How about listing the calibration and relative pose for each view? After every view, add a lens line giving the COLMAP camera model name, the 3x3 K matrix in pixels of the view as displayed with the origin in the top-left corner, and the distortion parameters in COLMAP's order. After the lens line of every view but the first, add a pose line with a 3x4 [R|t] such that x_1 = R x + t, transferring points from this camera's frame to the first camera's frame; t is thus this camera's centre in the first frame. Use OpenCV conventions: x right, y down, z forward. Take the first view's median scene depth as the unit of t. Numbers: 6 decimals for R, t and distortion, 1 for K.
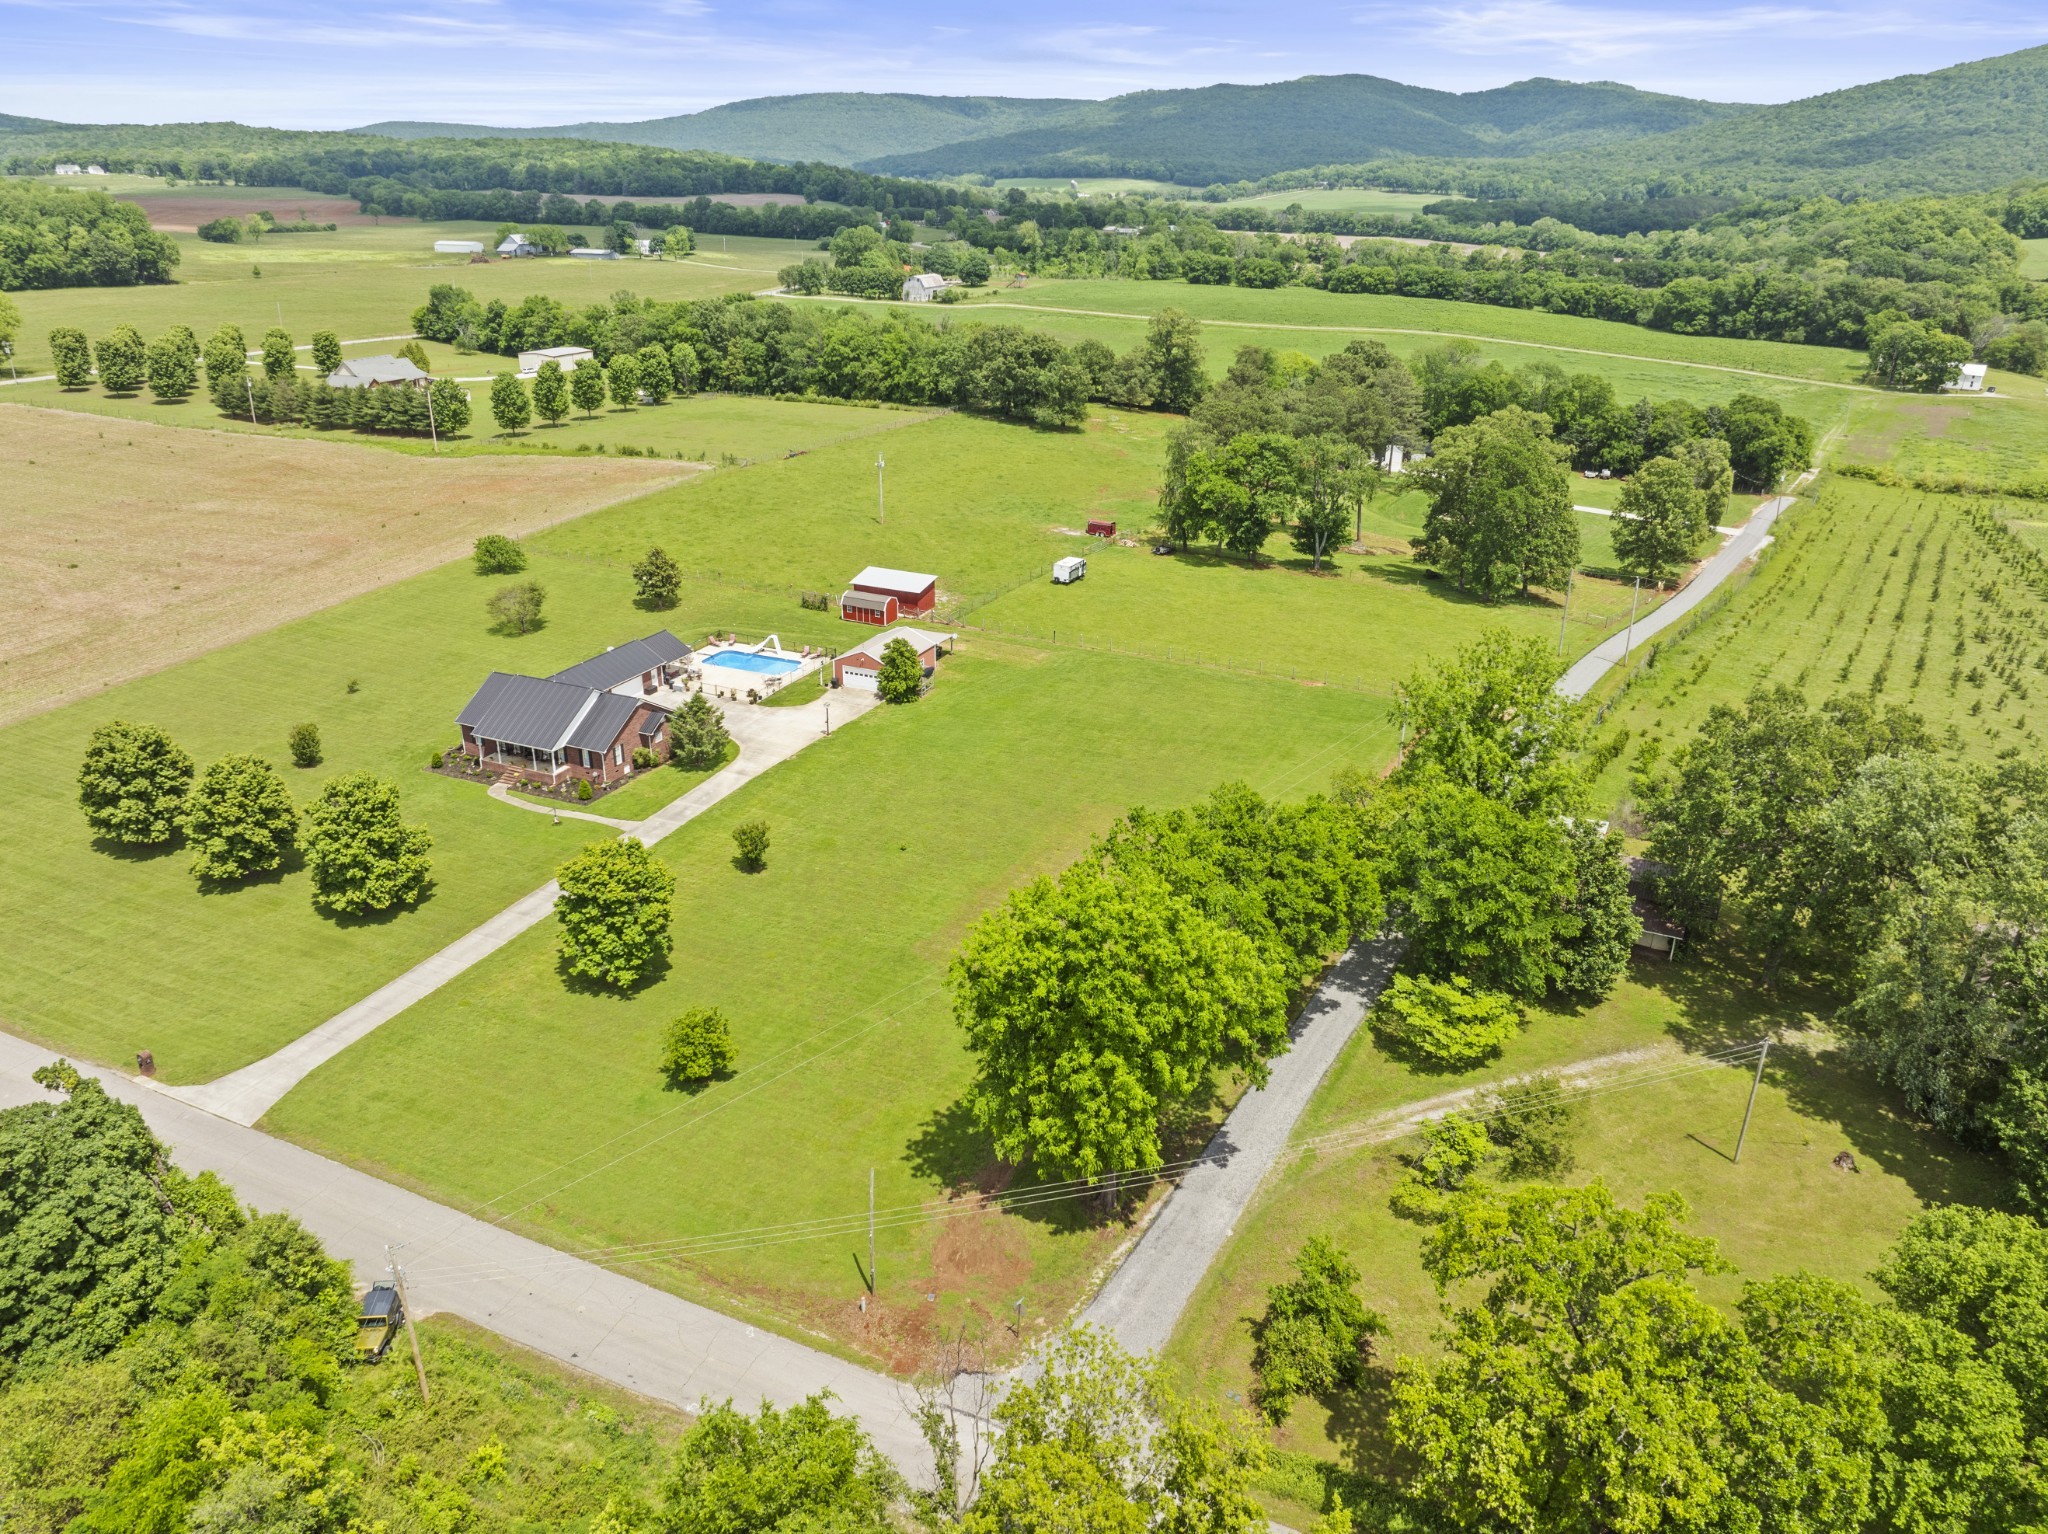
lens RADIAL K [[1439.0, 0, 1024.0], [0, 1439.0, 767.0], [0, 0, 1]] dist [-0.030781, 0.006218]
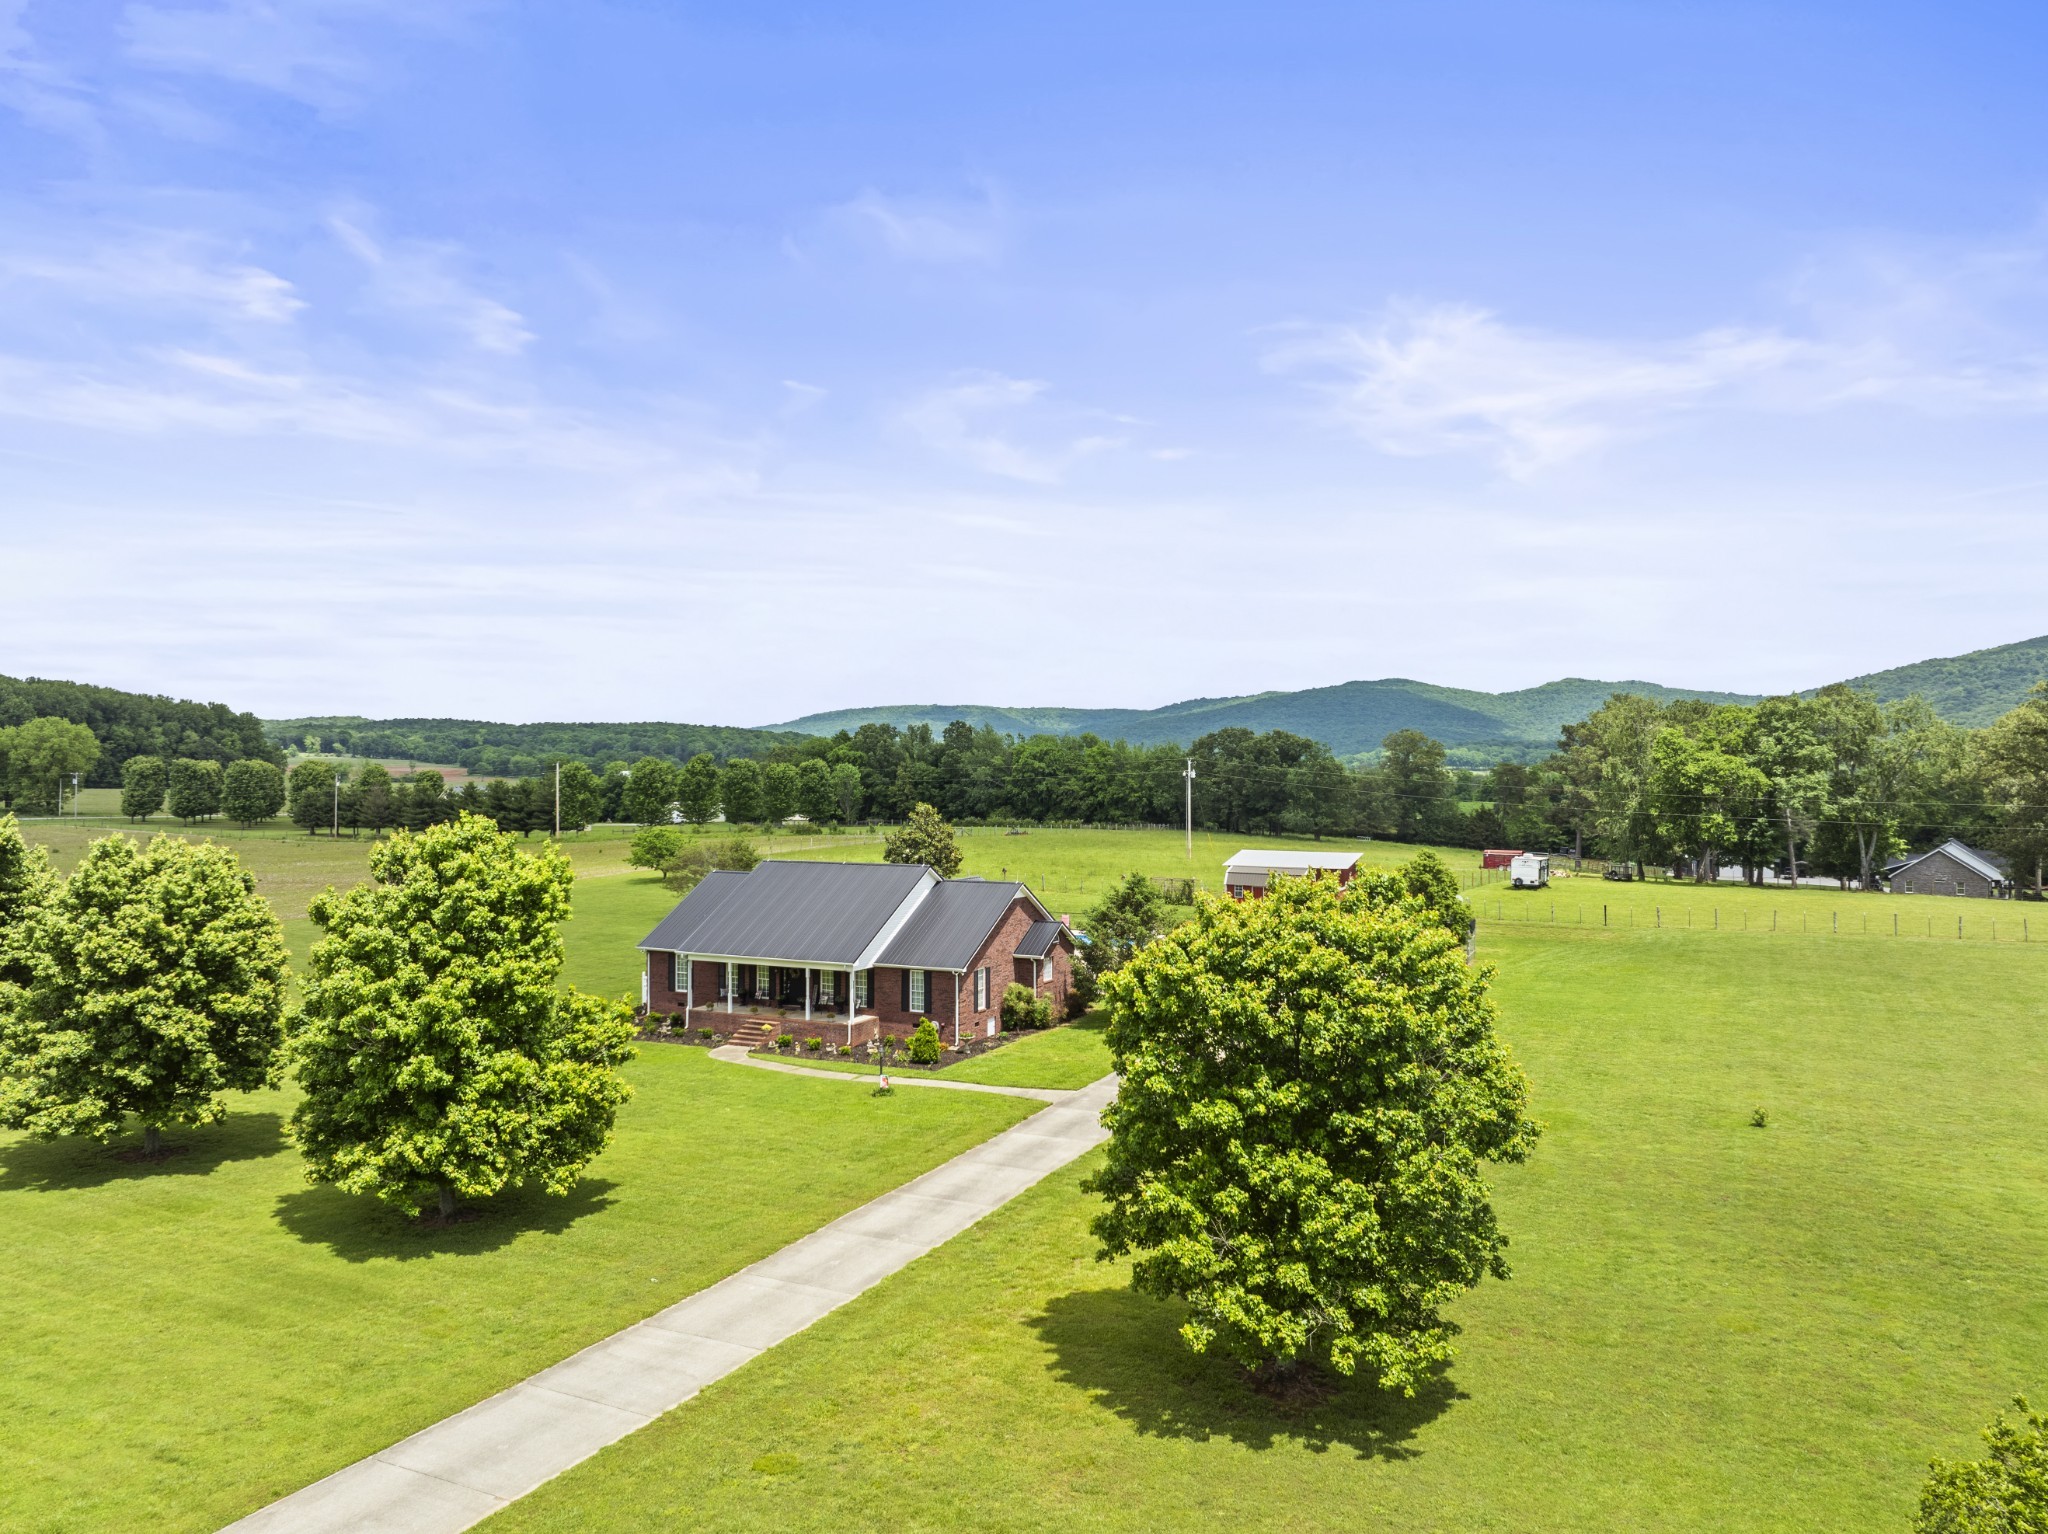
lens RADIAL K [[1439.0, 0, 1024.0], [0, 1439.0, 767.0], [0, 0, 1]] dist [-0.030781, 0.006218]
pose [[0.999320, -0.010797, -0.035264, -0.297190], [-0.004044, 0.918345, -0.395761, 0.133713], [0.036657, 0.395635, 0.917676, 0.632584]]
